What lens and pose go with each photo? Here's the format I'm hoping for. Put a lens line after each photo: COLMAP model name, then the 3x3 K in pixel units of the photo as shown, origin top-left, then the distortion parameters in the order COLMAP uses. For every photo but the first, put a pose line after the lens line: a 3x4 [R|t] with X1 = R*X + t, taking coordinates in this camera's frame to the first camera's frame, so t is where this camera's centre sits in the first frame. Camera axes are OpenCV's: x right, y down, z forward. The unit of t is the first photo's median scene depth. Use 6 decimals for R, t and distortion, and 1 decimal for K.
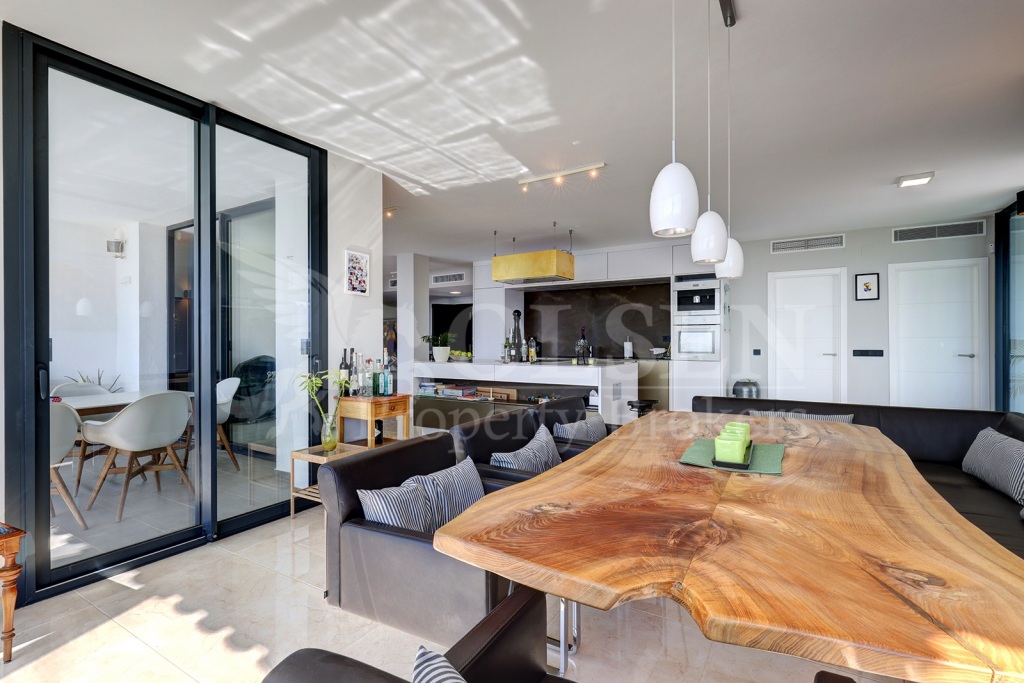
lens RADIAL K [[476.0, 0, 511.5], [0, 476.0, 342.9], [0, 0, 1]] dist [-0.006253, 0.002442]
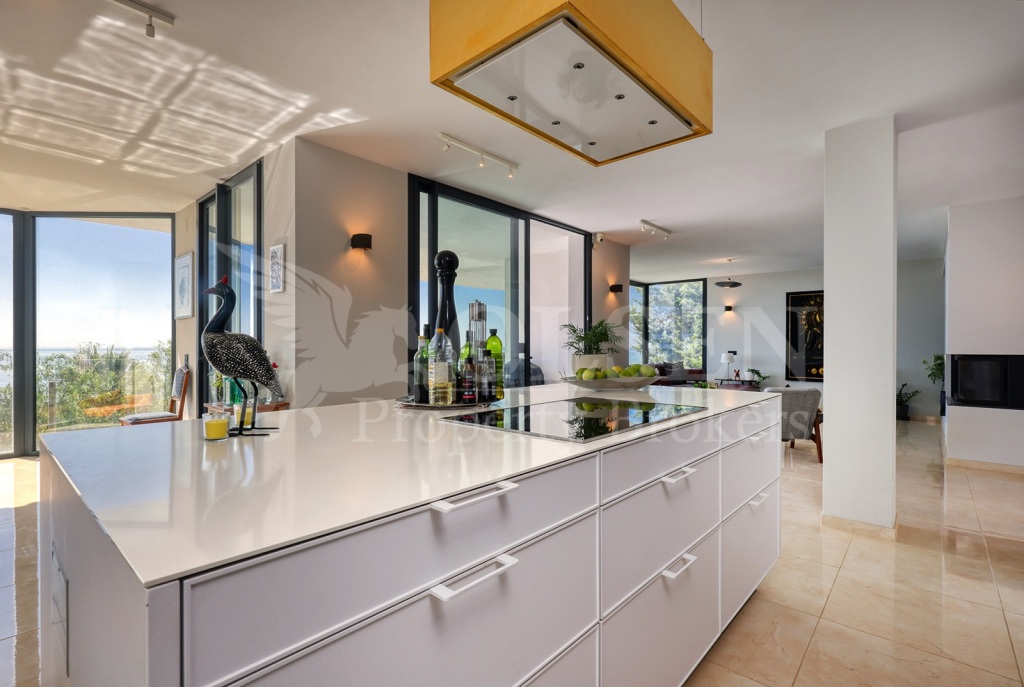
lens RADIAL K [[476.0, 0, 518.3], [0, 476.0, 349.3], [0, 0, 1]] dist [-0.006253, 0.002442]
pose [[-0.160525, 0.010868, -0.986972, 0.556475], [0.001575, 0.999941, 0.010755, -0.001910], [0.987030, 0.000172, -0.160533, 1.784213]]
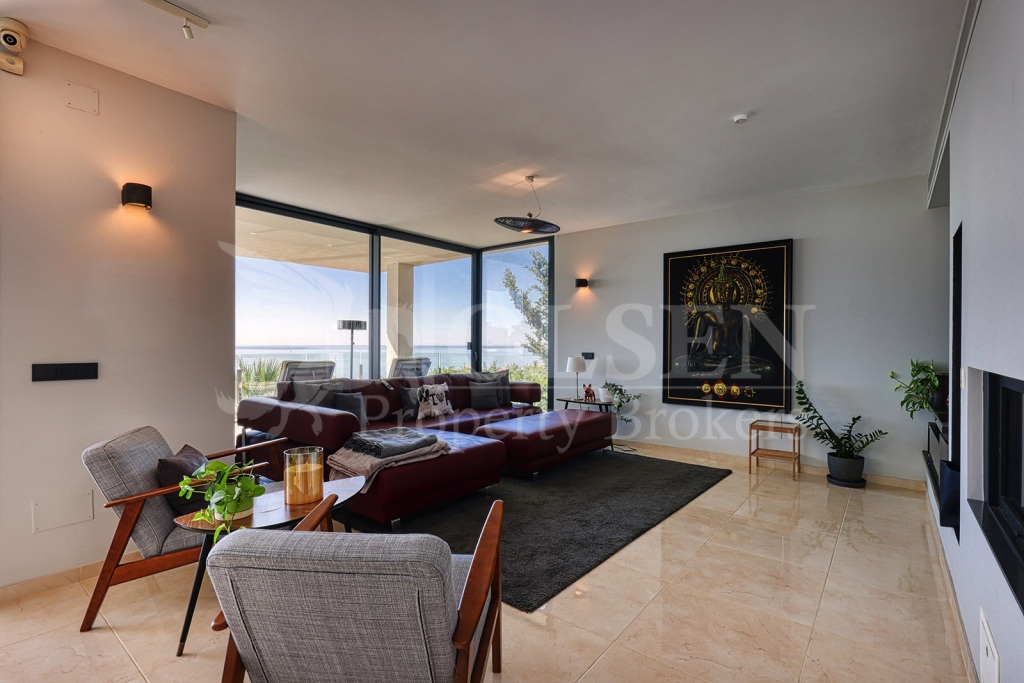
lens RADIAL K [[476.0, 0, 508.4], [0, 476.0, 343.3], [0, 0, 1]] dist [-0.006253, 0.002442]
pose [[-0.116807, 0.010333, -0.993101, -0.739891], [-0.003602, 0.999935, 0.010827, -0.009951], [0.993148, 0.004842, -0.116762, 2.535109]]
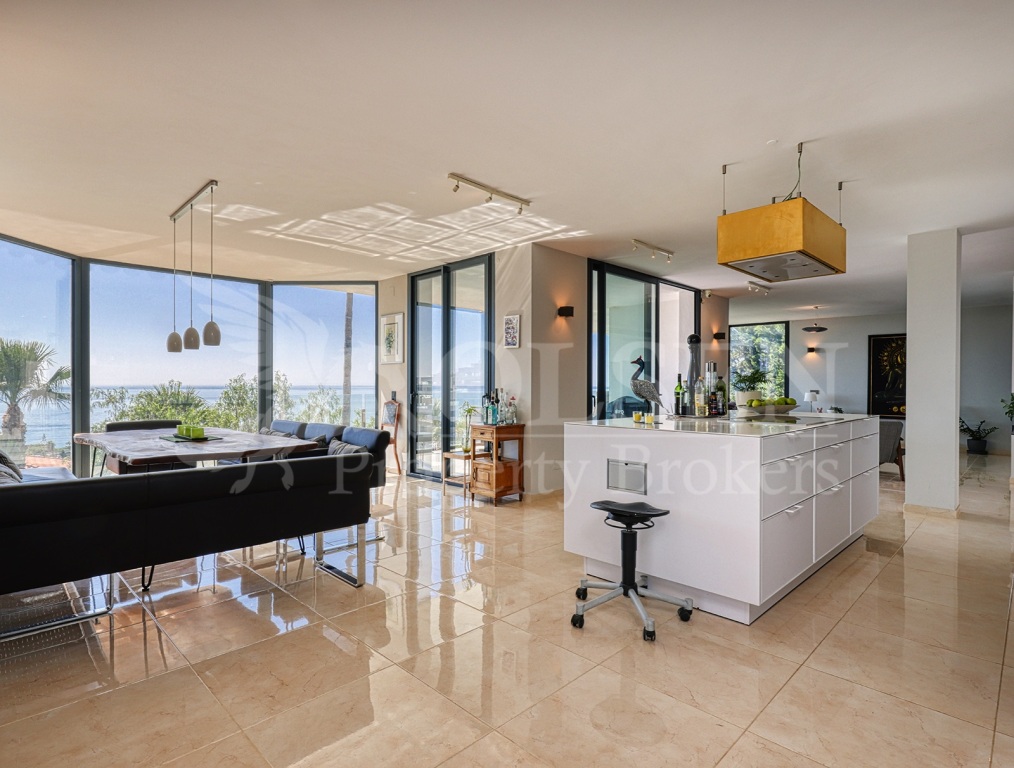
lens RADIAL K [[529.3, 0, 514.6], [0, 529.3, 388.9], [0, 0, 1]] dist [-0.007154, -0.000419]
pose [[-0.225138, 0.010719, -0.974268, 1.224952], [-0.000983, 0.999936, 0.011229, -0.004927], [0.974326, 0.003486, -0.225113, 1.489593]]
